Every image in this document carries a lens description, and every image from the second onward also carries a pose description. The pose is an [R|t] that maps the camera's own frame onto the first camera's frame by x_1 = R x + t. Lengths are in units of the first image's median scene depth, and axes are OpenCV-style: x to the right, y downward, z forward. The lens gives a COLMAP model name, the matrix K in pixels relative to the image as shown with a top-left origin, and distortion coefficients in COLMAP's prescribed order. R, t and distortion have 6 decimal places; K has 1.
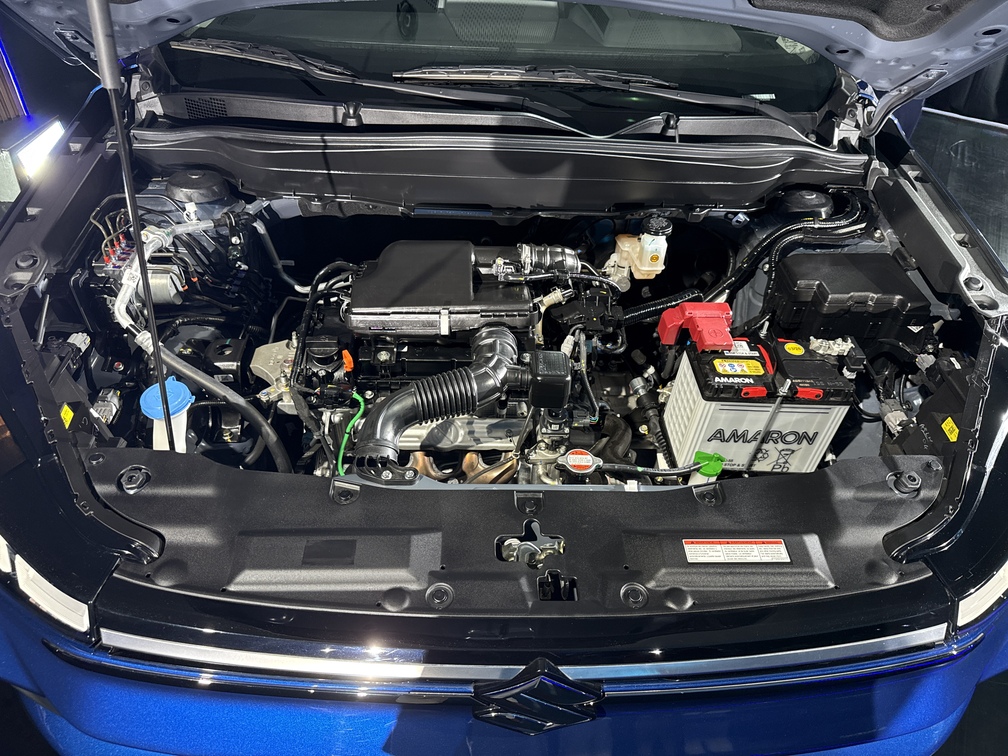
lens RADIAL K [[716.3, 0, 504.0], [0, 716.3, 378.0], [0, 0, 1]] dist [-0.056586, -0.001632]
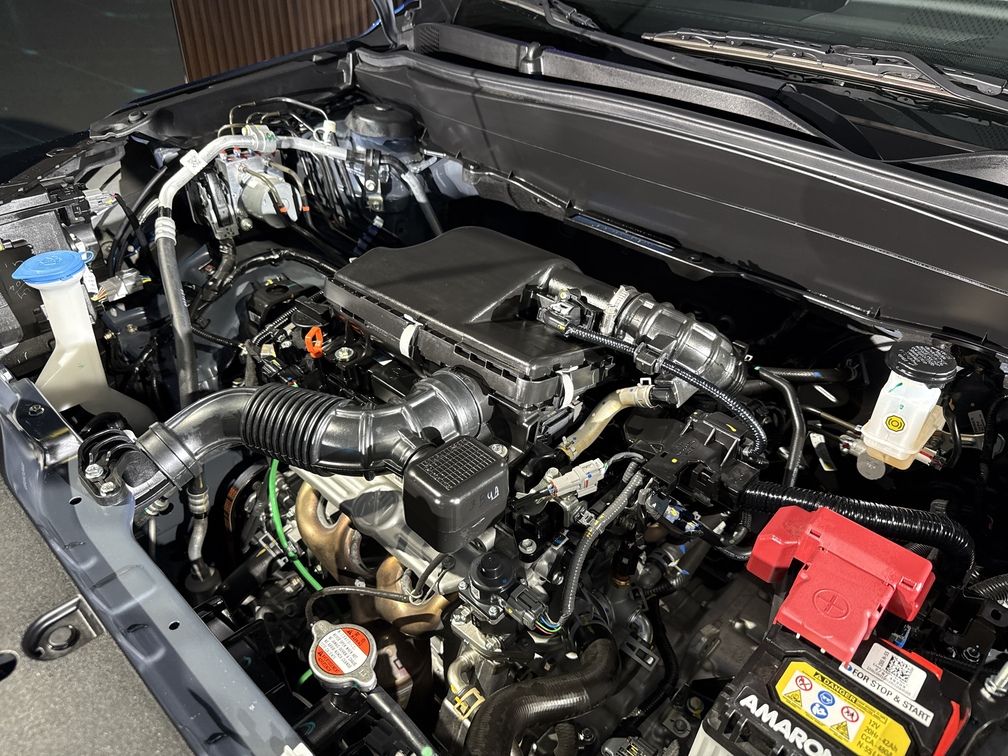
lens RADIAL K [[716.3, 0, 504.0], [0, 716.3, 378.0], [0, 0, 1]] dist [-0.056586, -0.001632]
pose [[0.686179, 0.378577, -0.621158, 0.356072], [-0.468346, 0.883296, 0.020971, -0.093134], [0.556606, 0.276527, 0.783404, 0.542804]]
